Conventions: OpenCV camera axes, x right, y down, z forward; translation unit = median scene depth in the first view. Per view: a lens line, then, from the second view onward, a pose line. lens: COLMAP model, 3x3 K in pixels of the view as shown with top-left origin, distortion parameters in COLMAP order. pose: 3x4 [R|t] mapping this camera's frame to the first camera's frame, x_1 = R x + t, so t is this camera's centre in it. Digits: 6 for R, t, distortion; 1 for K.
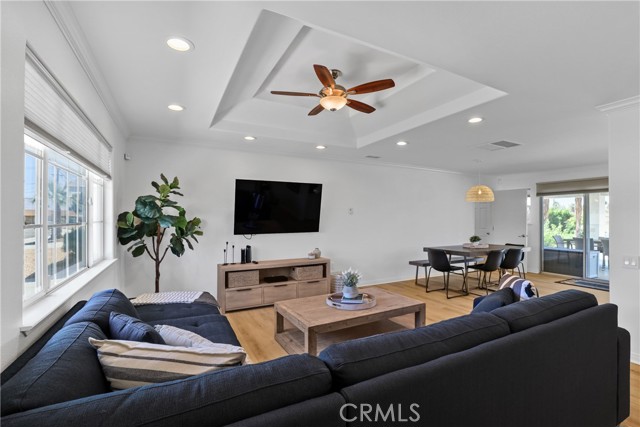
lens RADIAL K [[297.1, 0, 325.3], [0, 297.1, 214.1], [0, 0, 1]] dist [-0.026427, 0.001243]
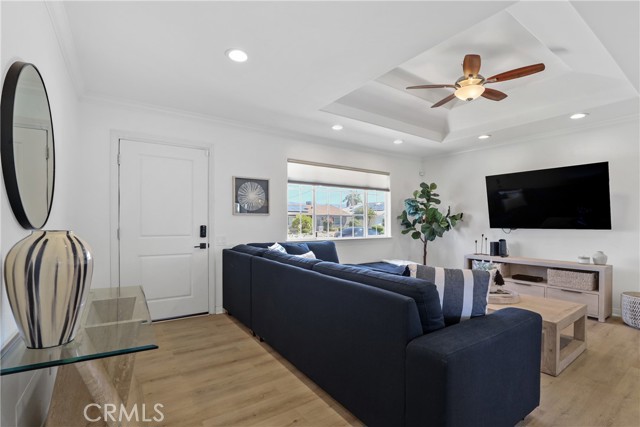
lens RADIAL K [[297.1, 0, 319.5], [0, 297.1, 215.9], [0, 0, 1]] dist [-0.026427, 0.001243]
pose [[0.119570, -0.022421, -0.992573, 0.668885], [0.002942, 0.999749, -0.022229, 0.047161], [0.992821, -0.000263, 0.119606, 0.262106]]
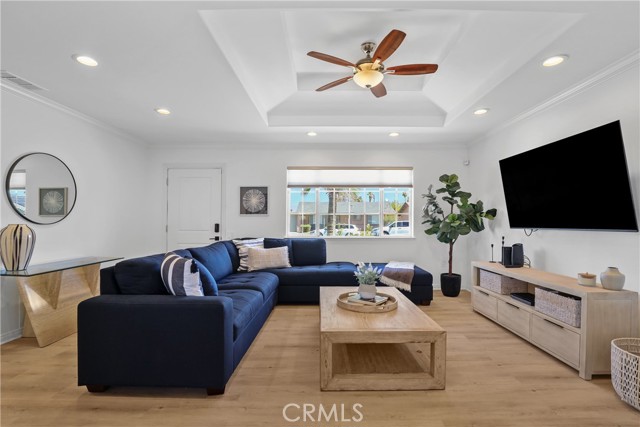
lens RADIAL K [[297.1, 0, 324.7], [0, 297.1, 214.1], [0, 0, 1]] dist [-0.026427, 0.001243]
pose [[-0.471480, -0.027444, -0.881450, 0.625929], [0.001892, 0.999482, -0.032131, 0.055246], [0.881875, -0.016817, -0.471184, 0.927043]]
